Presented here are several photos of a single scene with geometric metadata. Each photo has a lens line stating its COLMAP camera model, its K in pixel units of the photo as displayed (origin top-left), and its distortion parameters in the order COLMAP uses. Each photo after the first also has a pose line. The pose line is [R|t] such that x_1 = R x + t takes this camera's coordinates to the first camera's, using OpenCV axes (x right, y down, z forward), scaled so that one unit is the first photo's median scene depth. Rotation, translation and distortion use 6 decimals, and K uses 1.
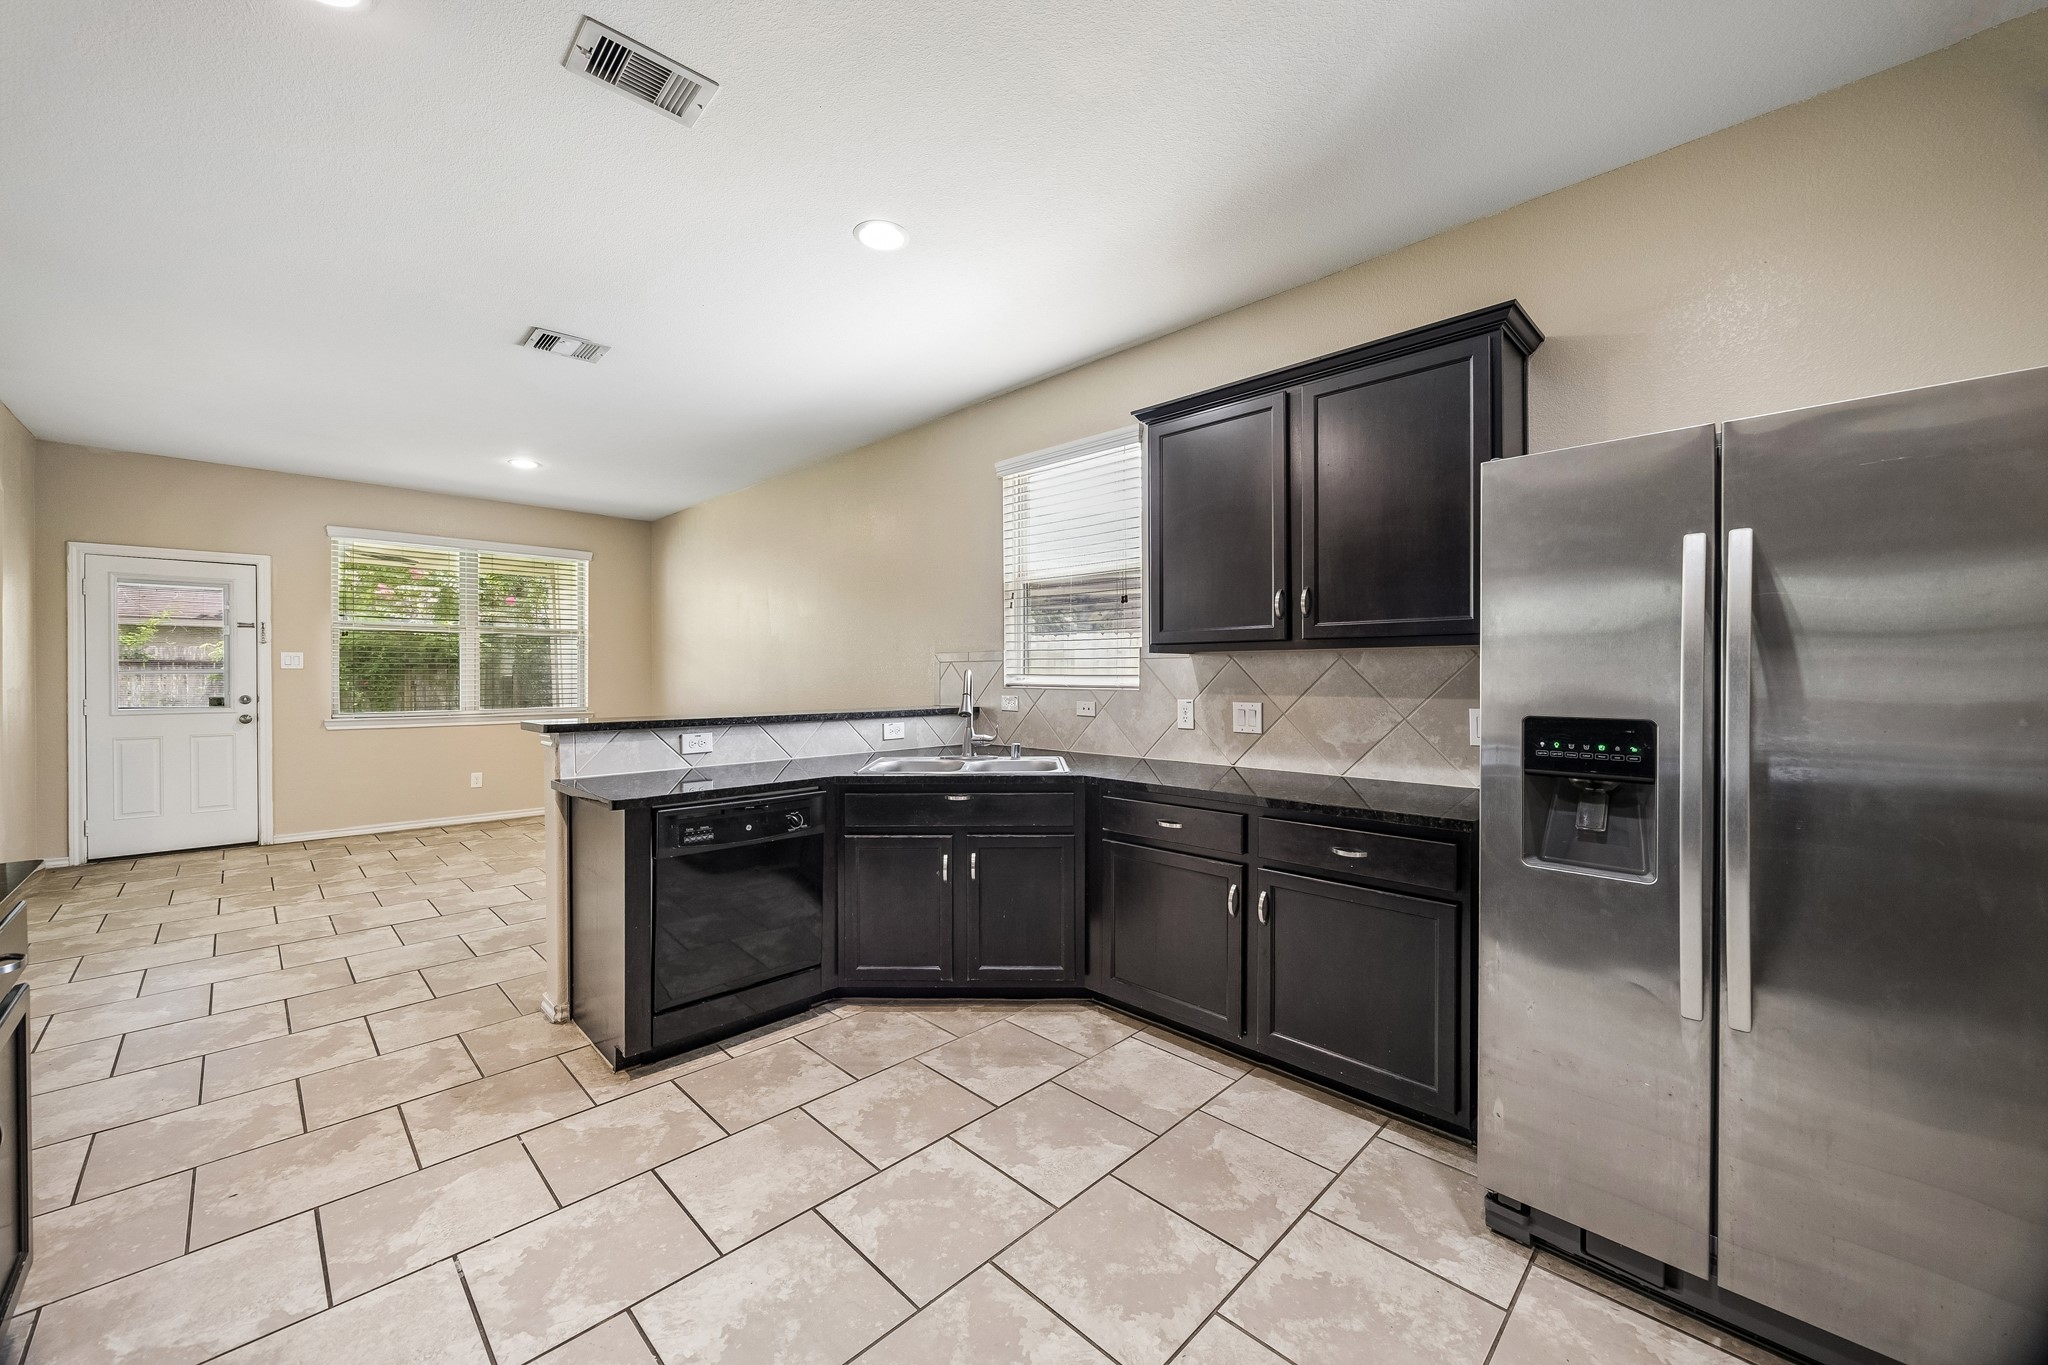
lens RADIAL K [[784.6, 0, 1023.8], [0, 784.6, 678.0], [0, 0, 1]] dist [-0.000083, -0.000017]
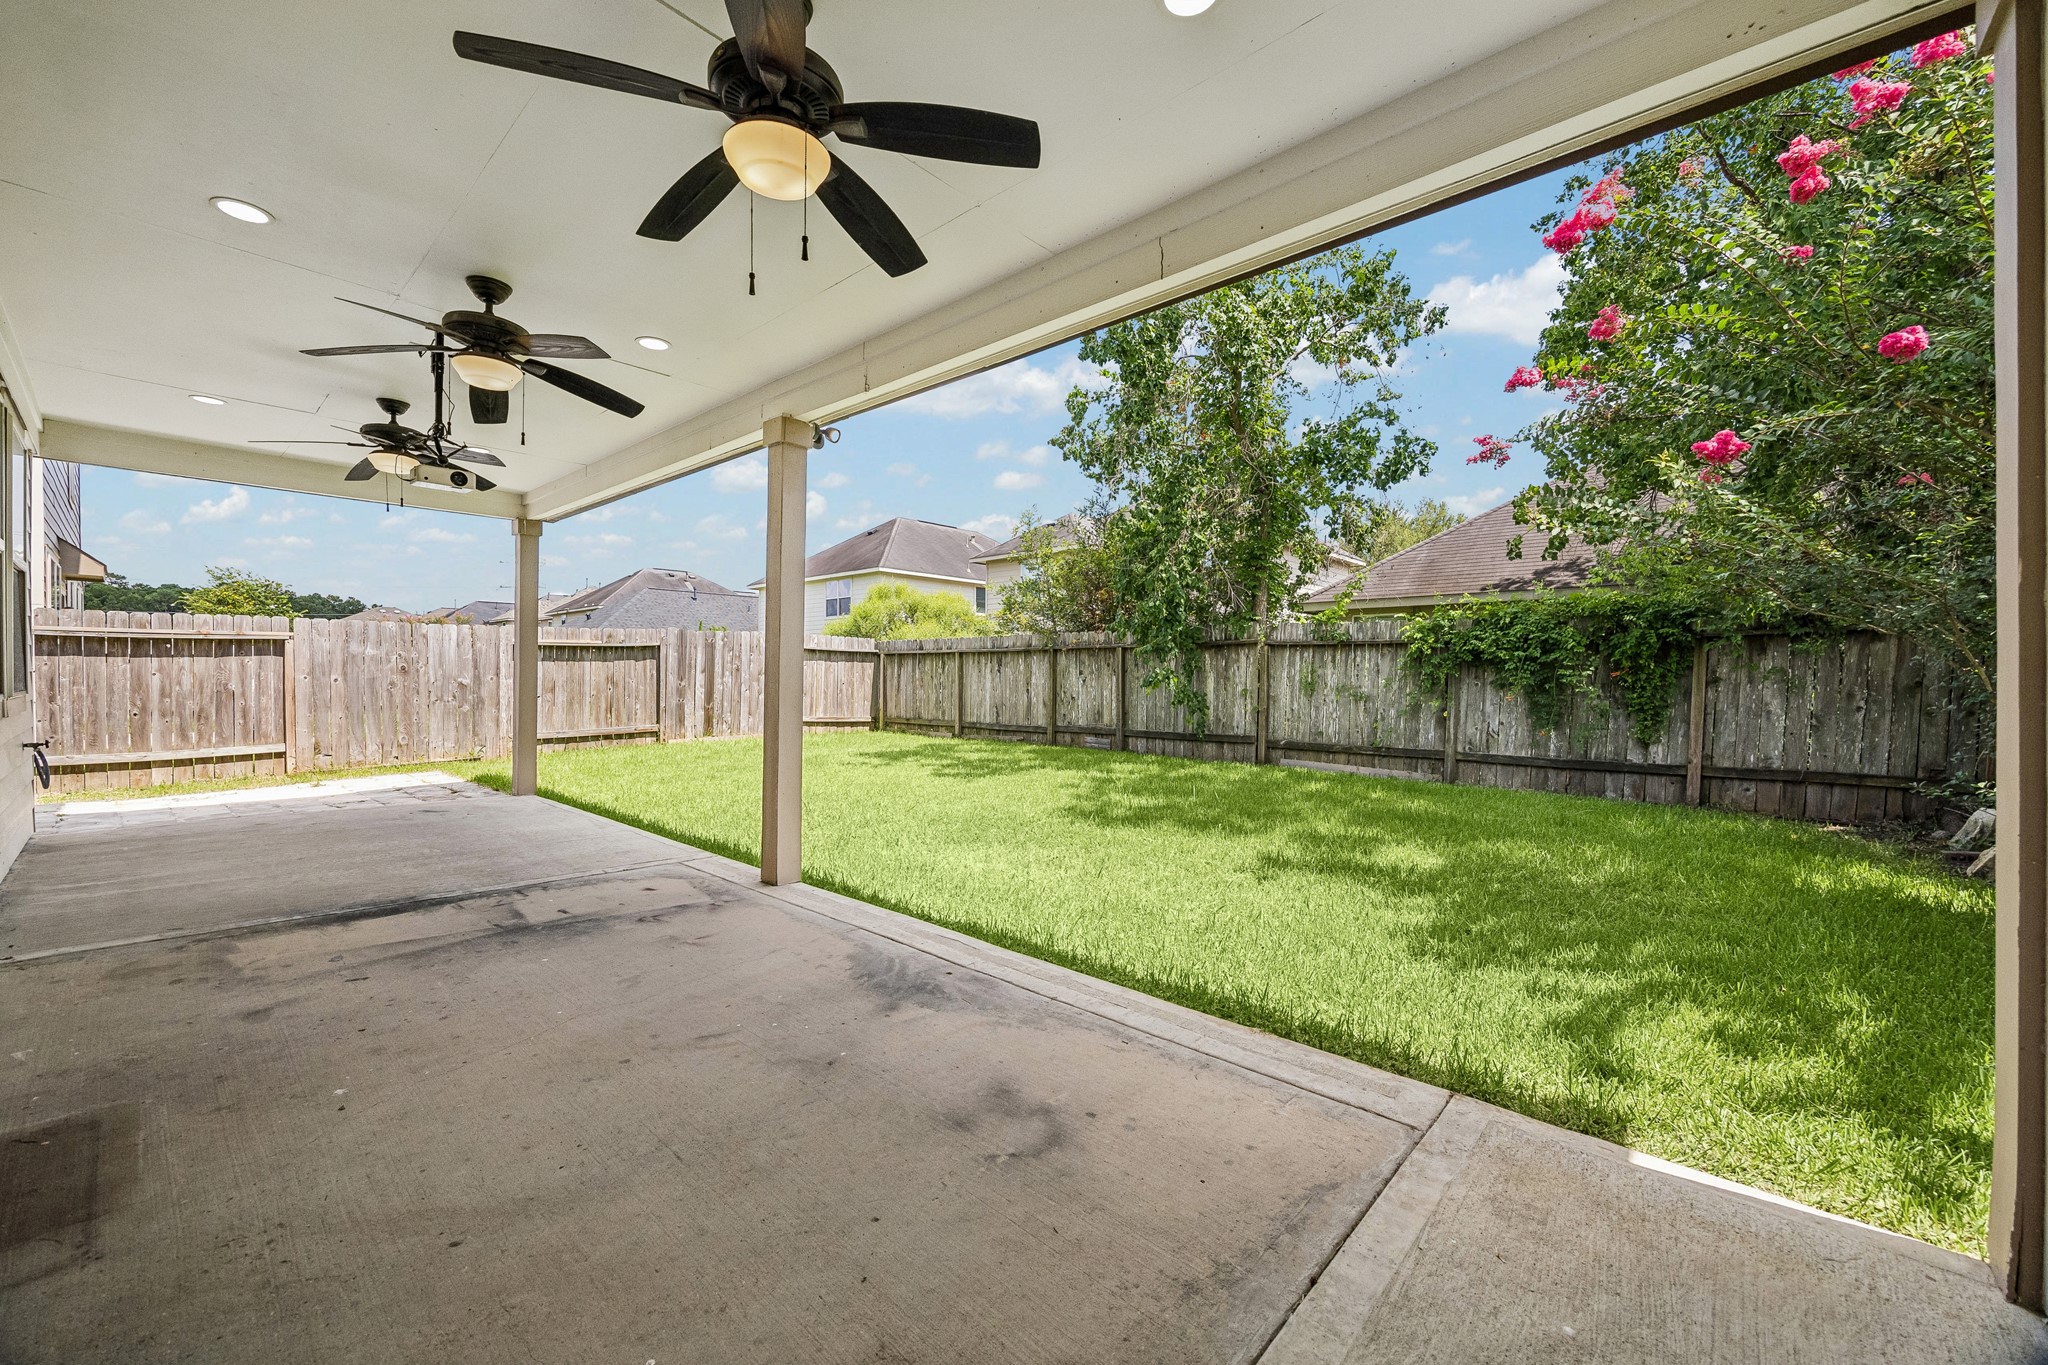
lens RADIAL K [[784.6, 0, 1026.5], [0, 784.6, 677.3], [0, 0, 1]] dist [-0.000083, -0.000017]
pose [[0.054327, 0.006901, -0.998499, -0.312915], [-0.006944, 0.999955, 0.006533, 0.008129], [0.998499, 0.006578, 0.054373, 0.553429]]
